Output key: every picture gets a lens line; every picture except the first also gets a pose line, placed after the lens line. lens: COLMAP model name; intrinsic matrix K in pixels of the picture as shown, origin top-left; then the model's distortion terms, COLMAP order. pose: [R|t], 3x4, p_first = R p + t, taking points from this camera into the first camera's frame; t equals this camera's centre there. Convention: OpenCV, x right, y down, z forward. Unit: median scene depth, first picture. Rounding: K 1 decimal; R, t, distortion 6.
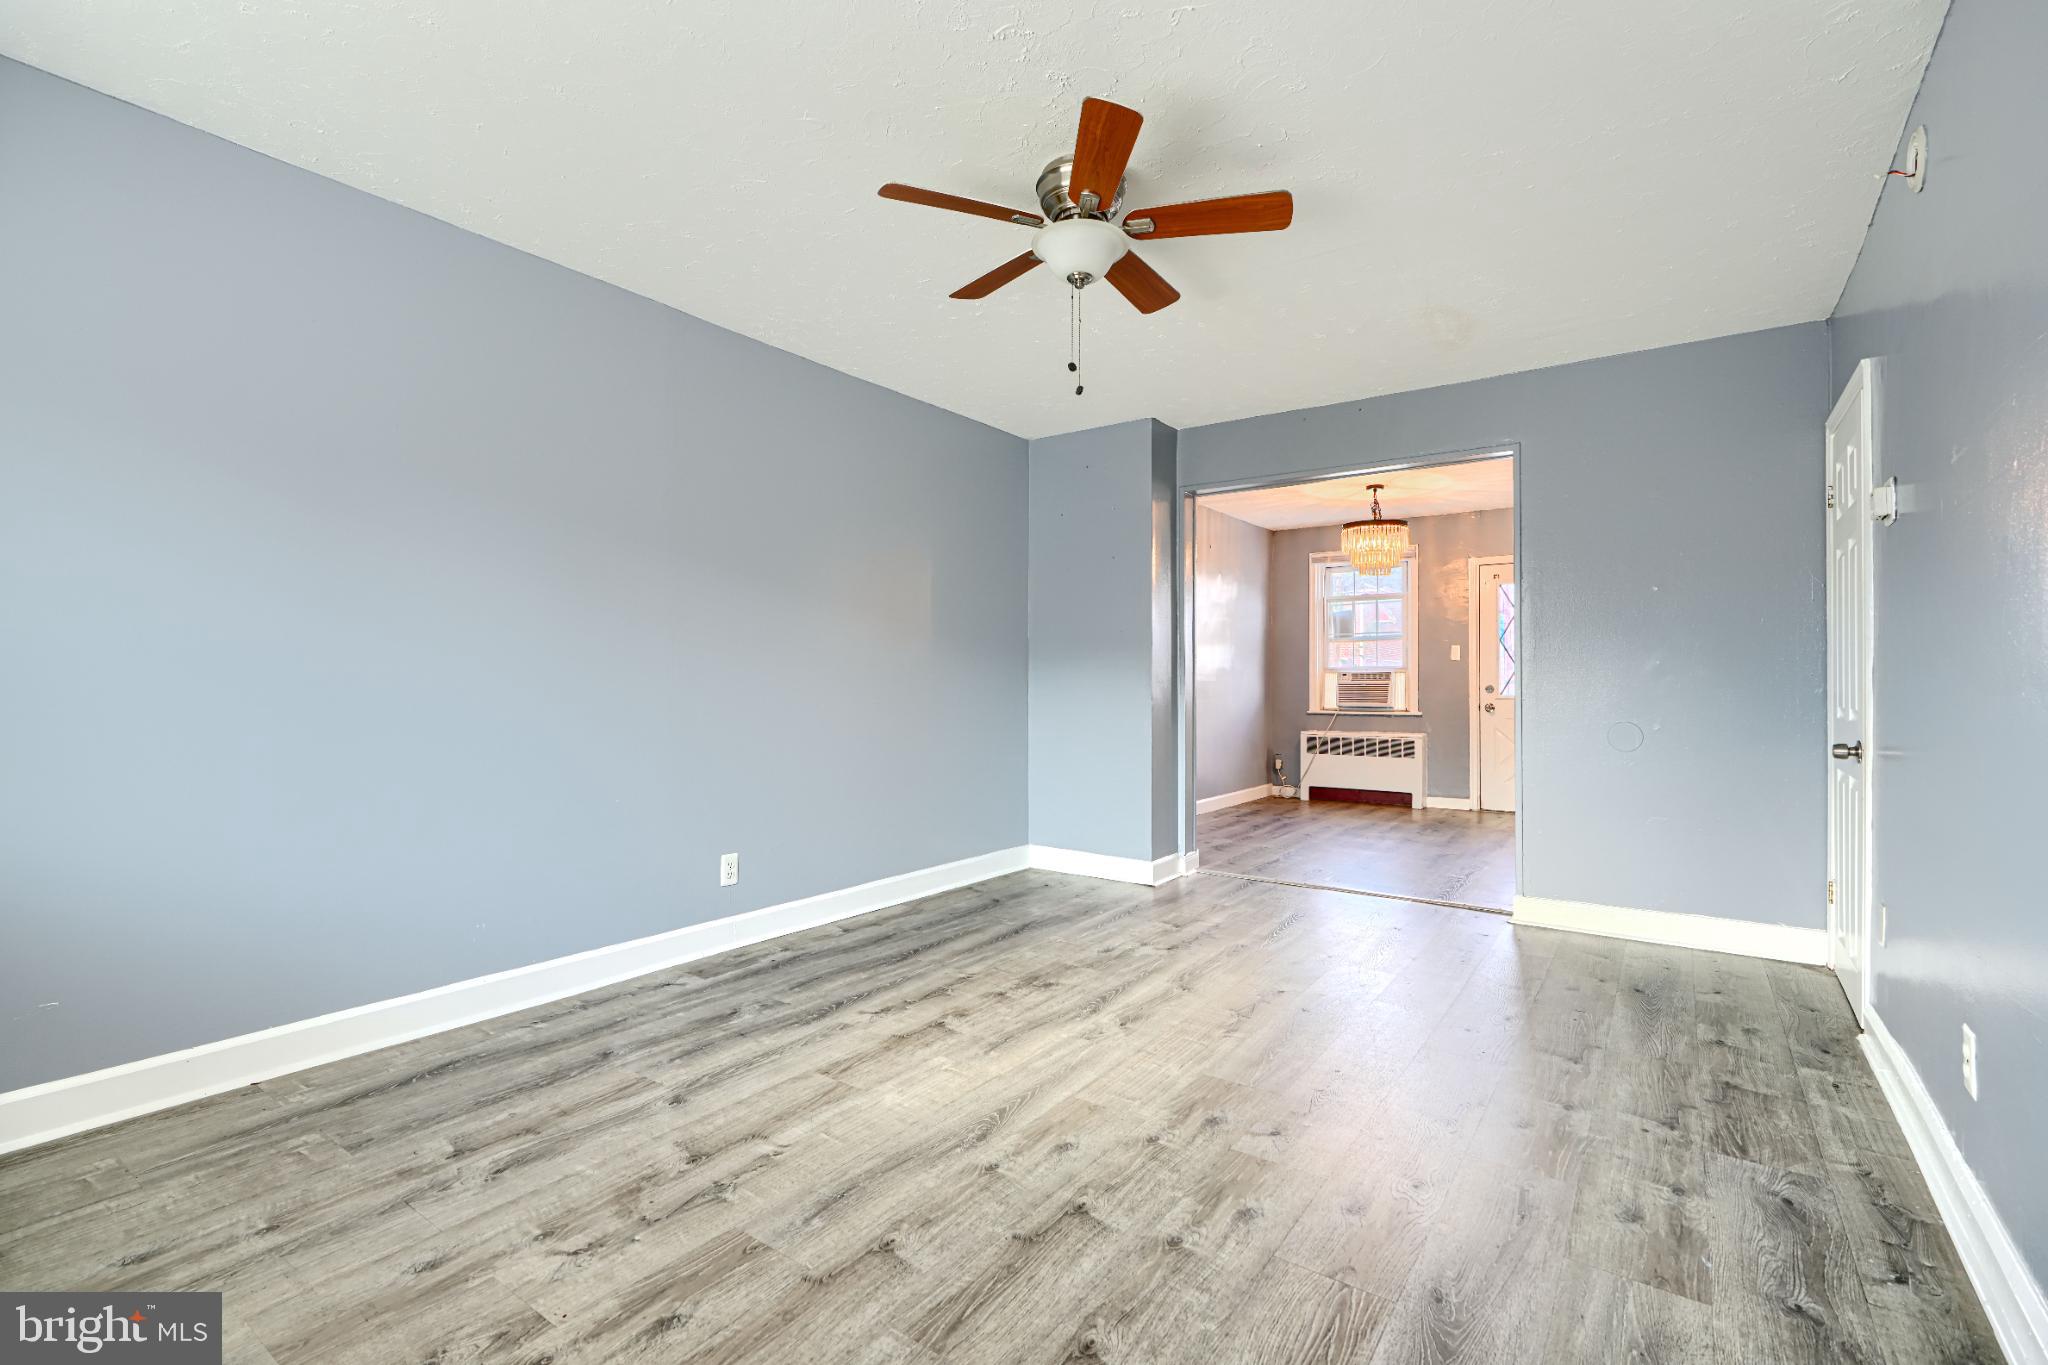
lens RADIAL K [[919.6, 0, 1020.9], [0, 919.6, 683.6], [0, 0, 1]] dist [-0.003880, 0.000501]
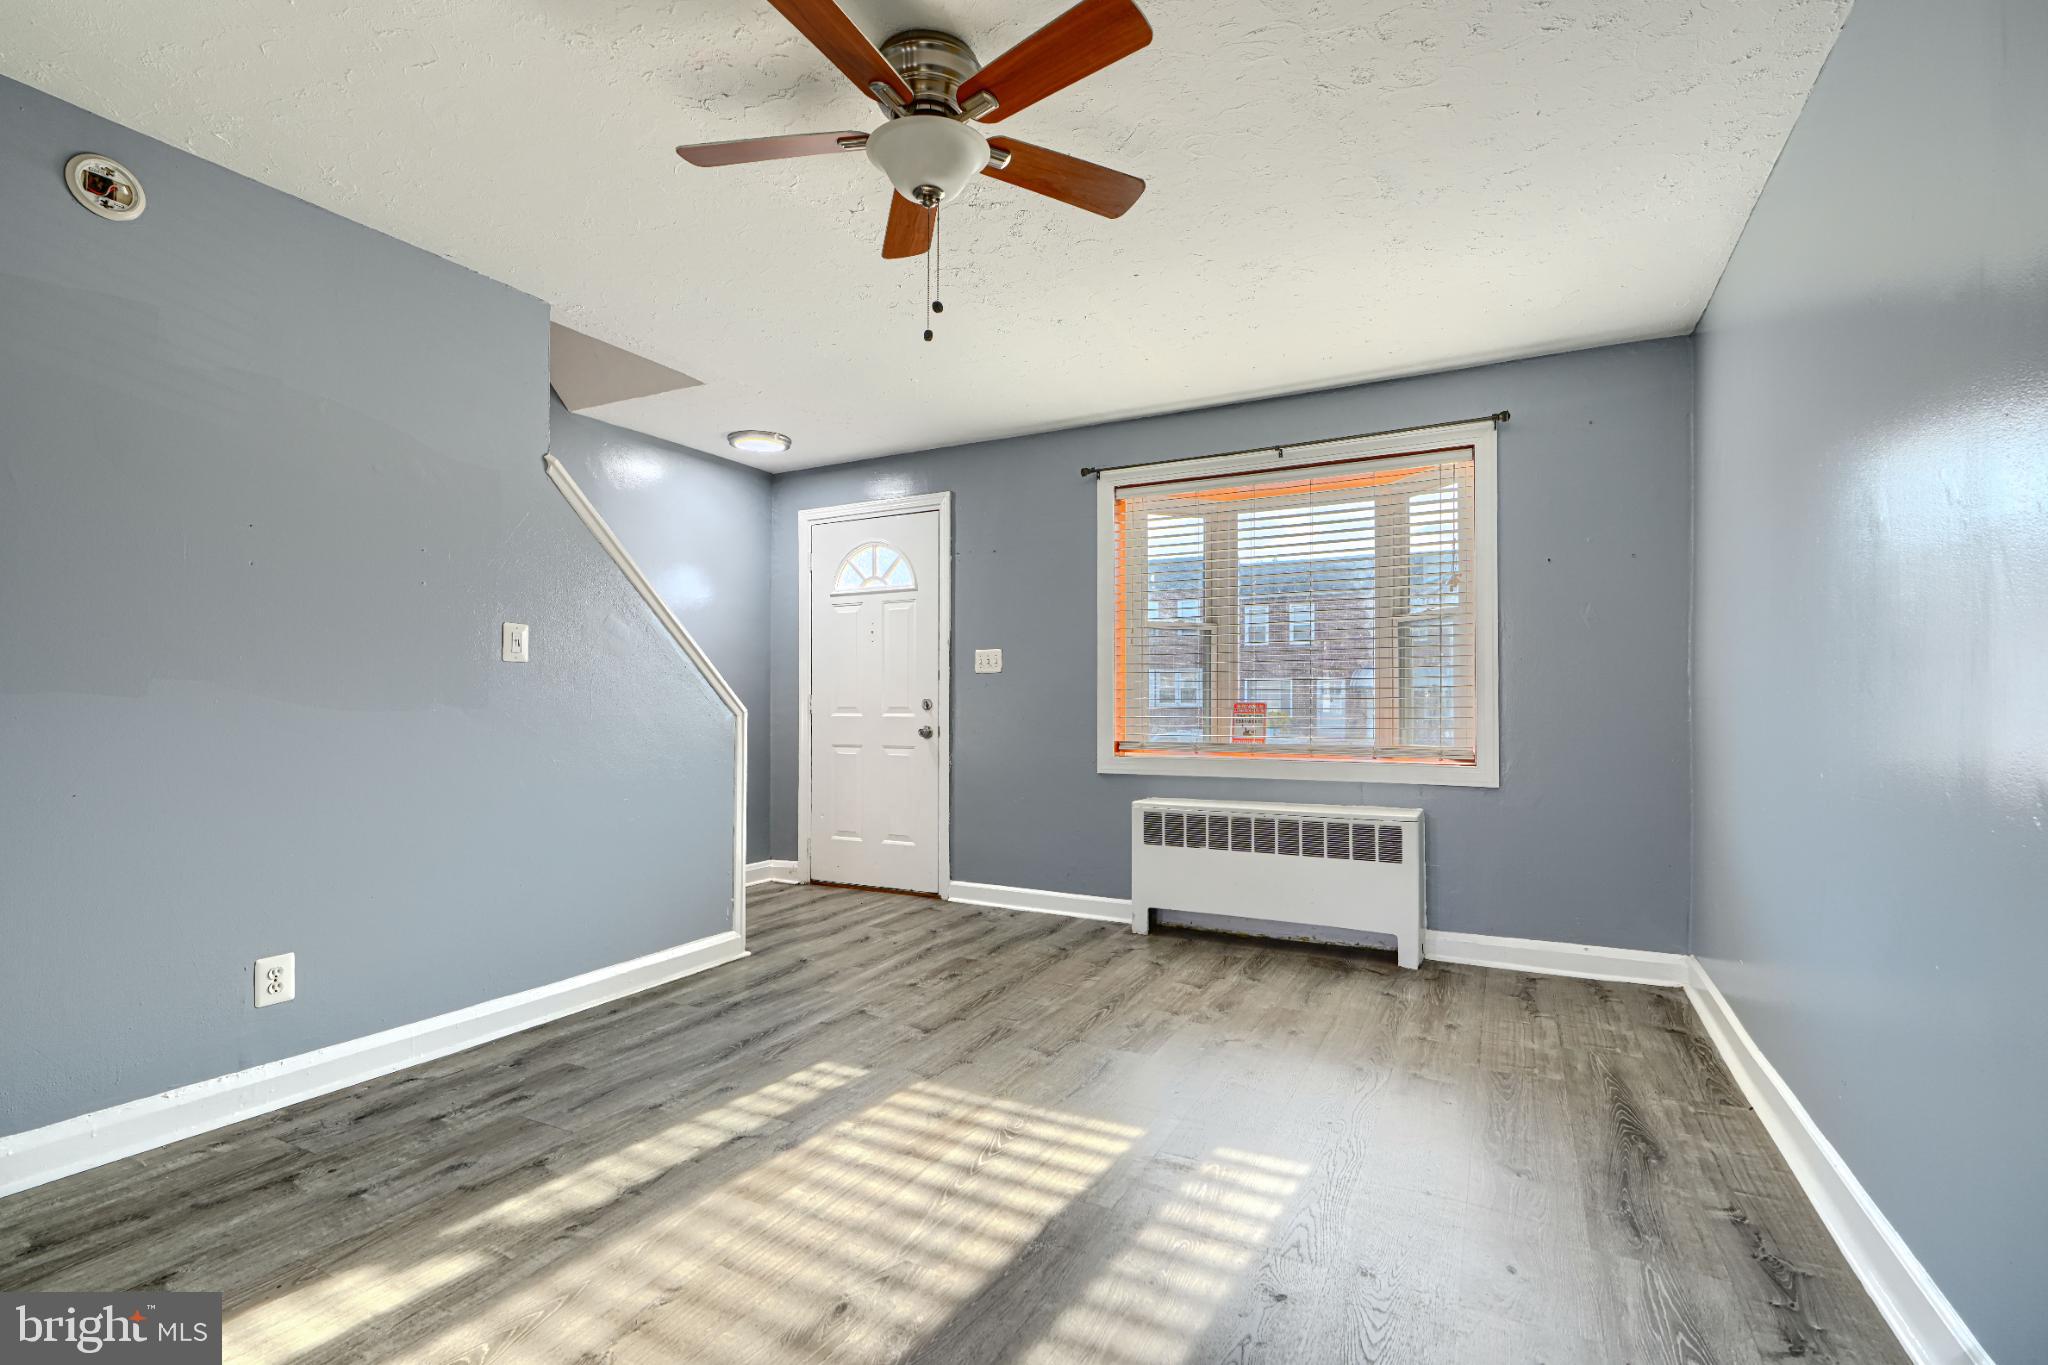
lens RADIAL K [[919.6, 0, 1026.4], [0, 919.6, 688.5], [0, 0, 1]] dist [-0.003880, 0.000501]
pose [[-0.988890, -0.006924, -0.148487, 0.098362], [-0.004010, 0.999794, -0.019917, 0.000210], [0.148595, -0.019101, -0.988714, 1.842356]]
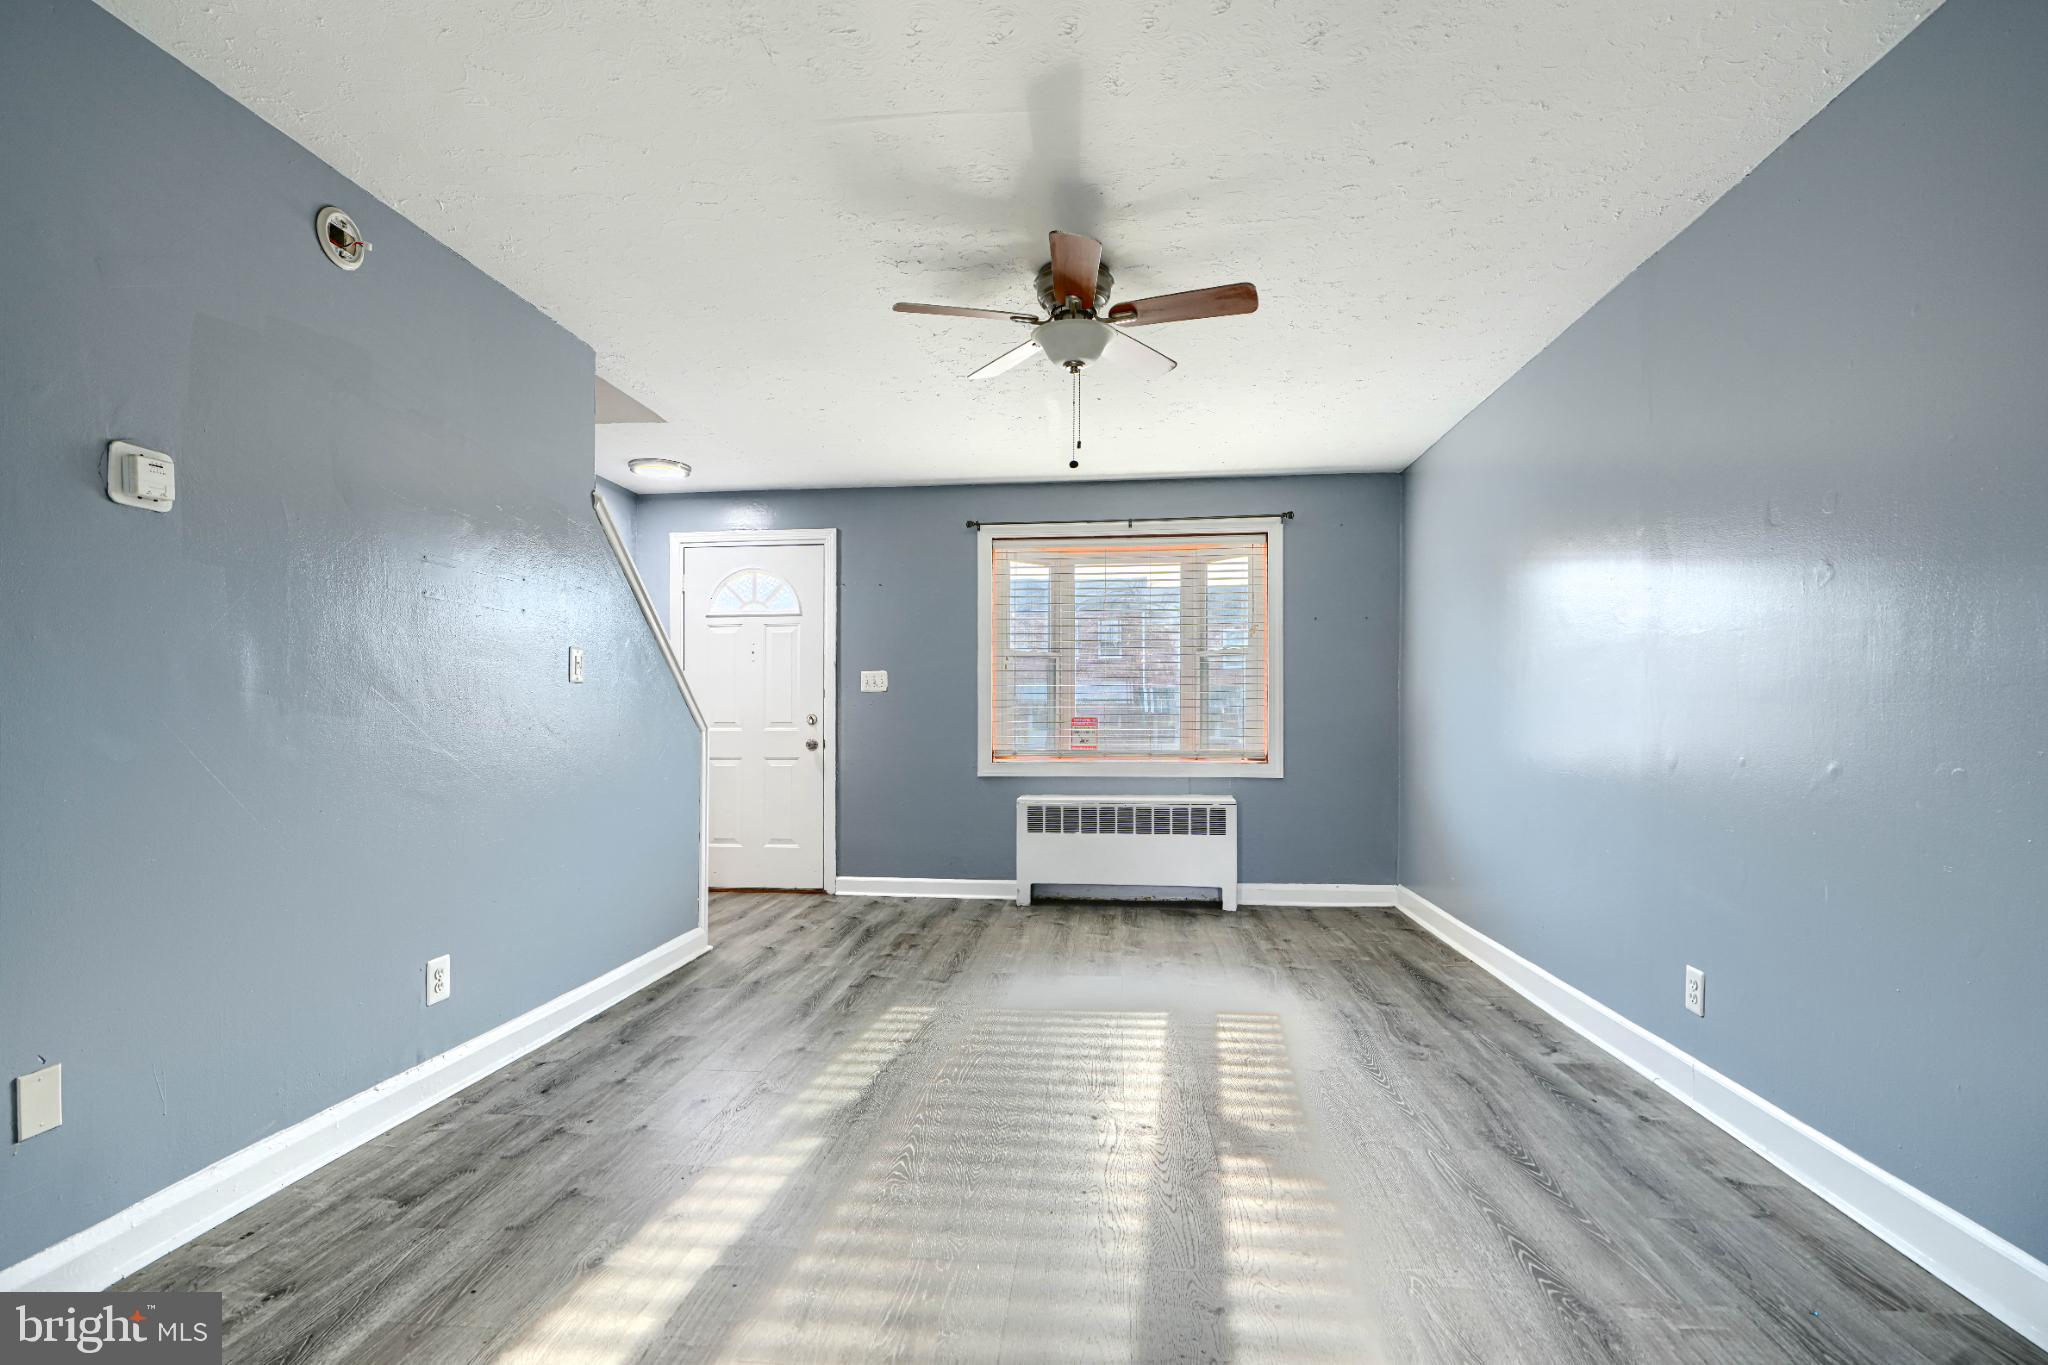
lens RADIAL K [[919.6, 0, 1020.8], [0, 919.6, 702.9], [0, 0, 1]] dist [-0.003880, 0.000501]
pose [[-0.865488, -0.010359, -0.500822, 0.707538], [-0.001097, 0.999823, -0.018784, -0.003254], [0.500928, -0.015708, -0.865346, 2.003158]]
